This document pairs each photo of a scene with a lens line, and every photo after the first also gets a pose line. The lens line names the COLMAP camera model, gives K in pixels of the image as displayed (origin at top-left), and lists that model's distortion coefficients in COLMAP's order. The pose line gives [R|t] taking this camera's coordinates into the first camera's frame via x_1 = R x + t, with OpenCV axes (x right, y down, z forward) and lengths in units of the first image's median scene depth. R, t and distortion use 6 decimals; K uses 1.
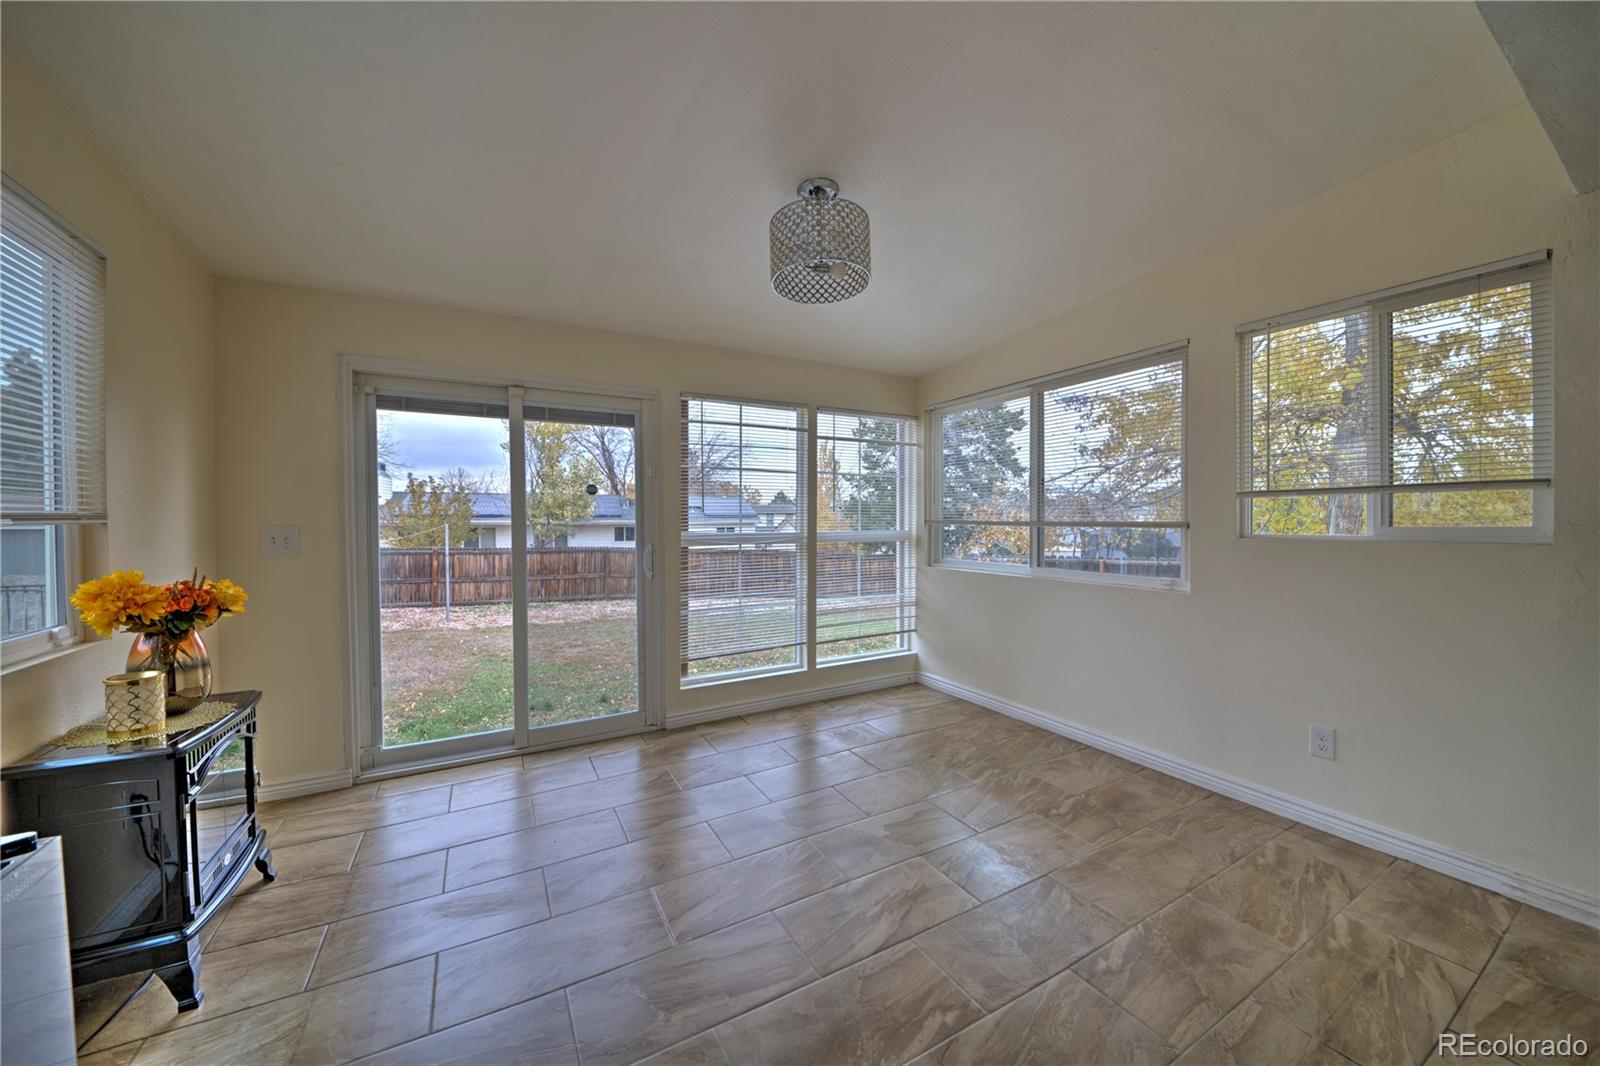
lens RADIAL K [[563.5, 0, 808.6], [0, 563.5, 528.7], [0, 0, 1]] dist [-0.013750, -0.000654]
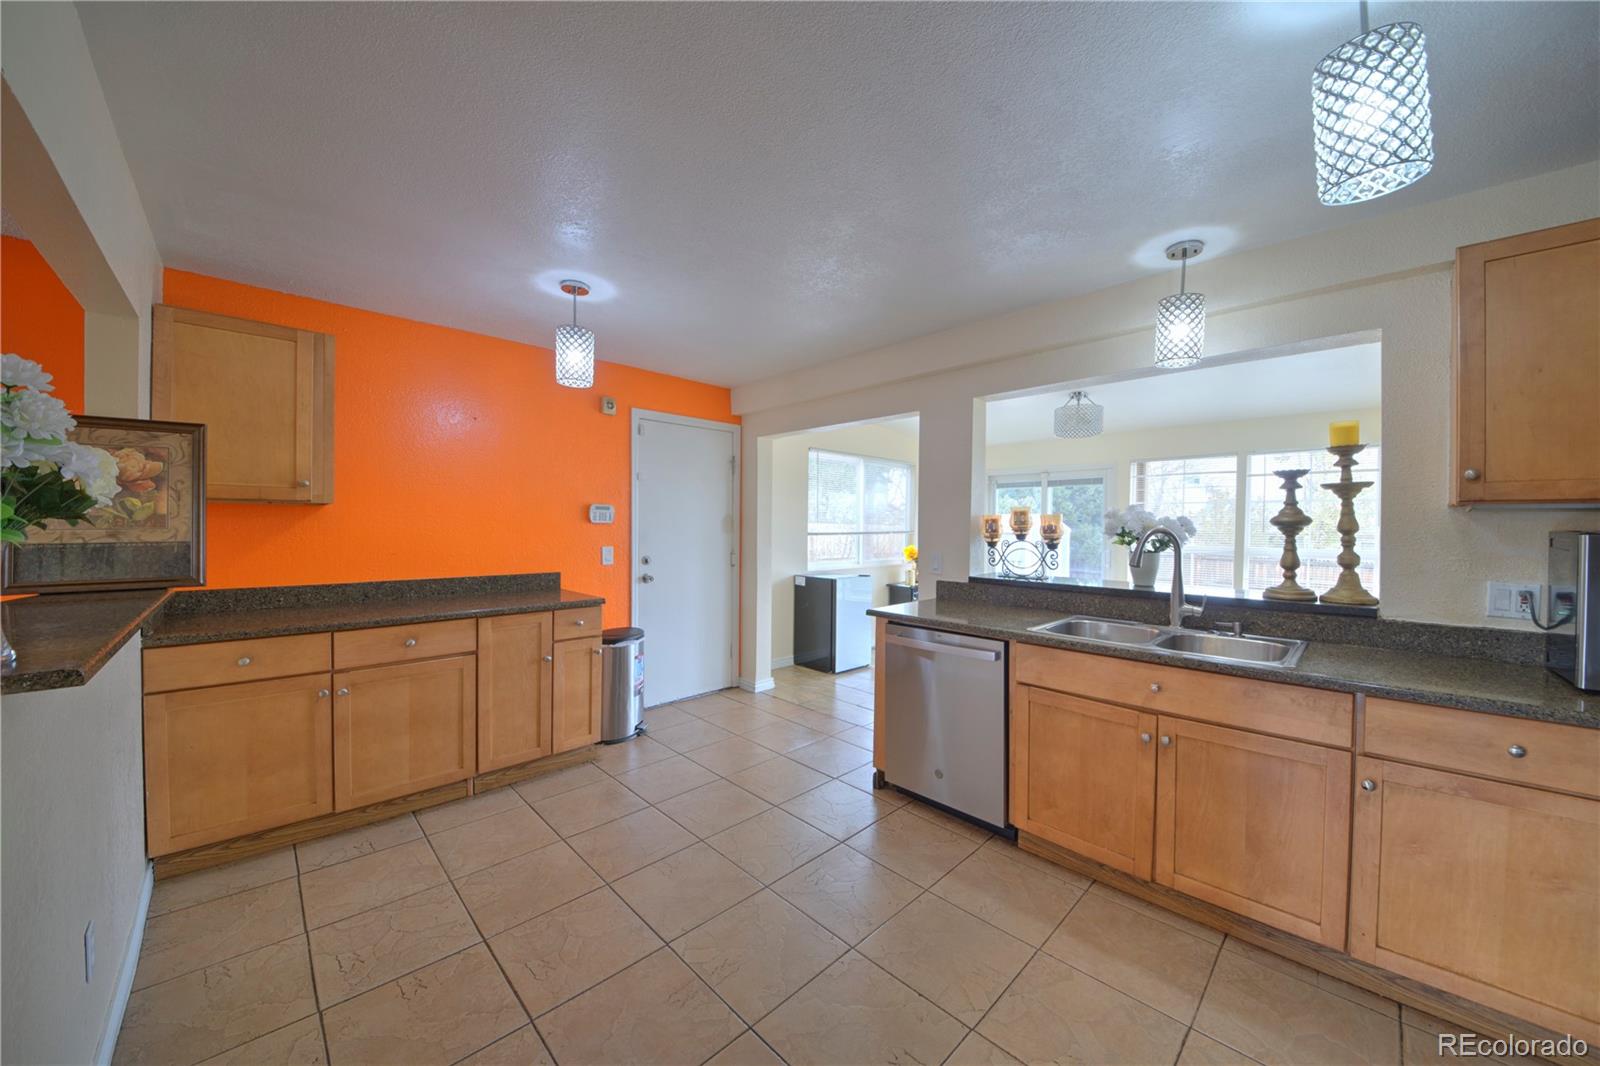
lens RADIAL K [[563.5, 0, 807.0], [0, 563.5, 532.0], [0, 0, 1]] dist [-0.013750, -0.000654]
pose [[0.255554, 0.015525, -0.966670, 1.335662], [-0.025180, 0.999639, 0.009398, -0.025413], [0.966467, 0.021939, 0.255853, -0.416781]]
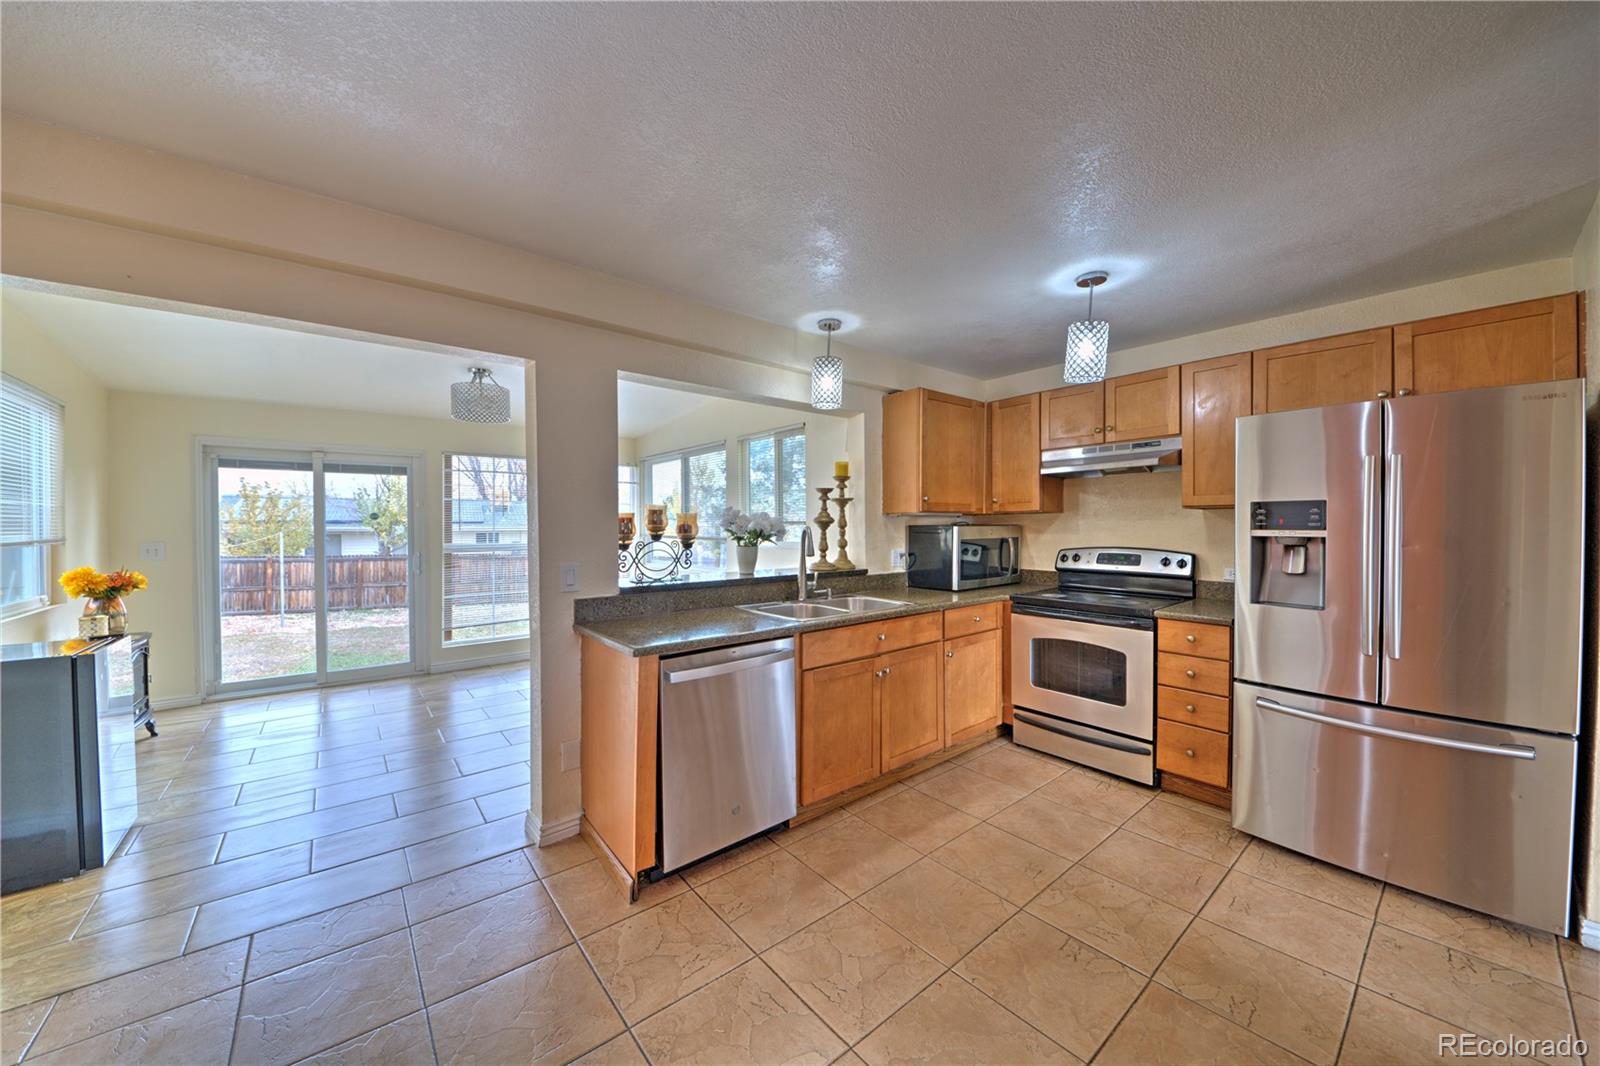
lens RADIAL K [[563.5, 0, 788.1], [0, 563.5, 530.7], [0, 0, 1]] dist [-0.013750, -0.000654]
pose [[0.987525, -0.001212, 0.157458, 0.530623], [0.002094, 0.999983, -0.005437, -0.022147], [-0.157449, 0.005698, 0.987511, -0.744842]]
